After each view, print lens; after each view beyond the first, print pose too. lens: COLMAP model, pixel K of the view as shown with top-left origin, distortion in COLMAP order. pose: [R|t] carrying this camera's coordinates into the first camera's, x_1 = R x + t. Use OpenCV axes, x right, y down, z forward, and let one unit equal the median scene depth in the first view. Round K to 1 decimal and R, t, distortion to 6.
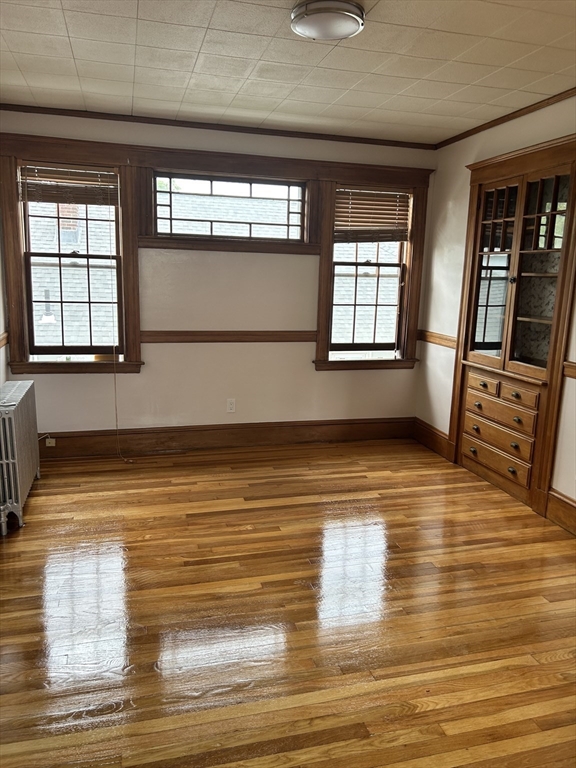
lens RADIAL K [[575.7, 0, 282.4], [0, 575.7, 385.1], [0, 0, 1]] dist [0.057743, -0.072574]
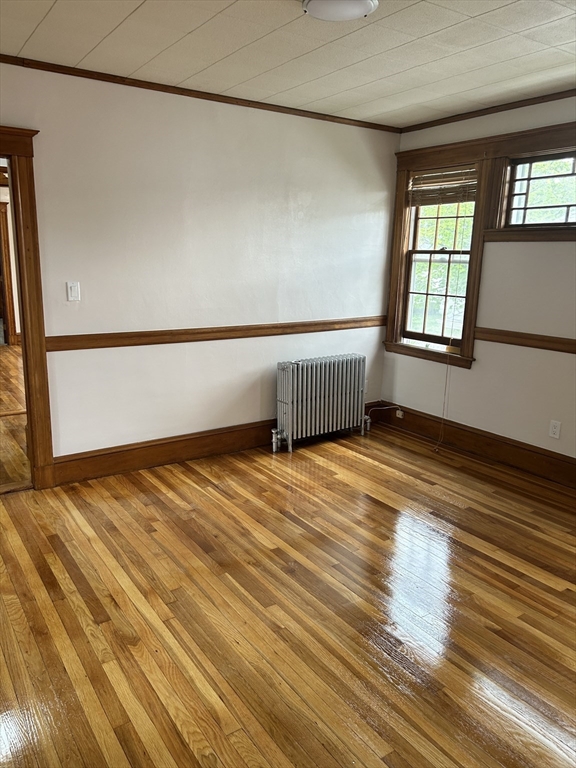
lens RADIAL K [[575.7, 0, 282.4], [0, 575.7, 385.1], [0, 0, 1]] dist [0.057743, -0.072574]
pose [[0.324167, 0.192132, -0.926283, 0.600420], [-0.192485, 0.972071, 0.134266, -0.069423], [0.926210, 0.134771, 0.352096, 0.377280]]
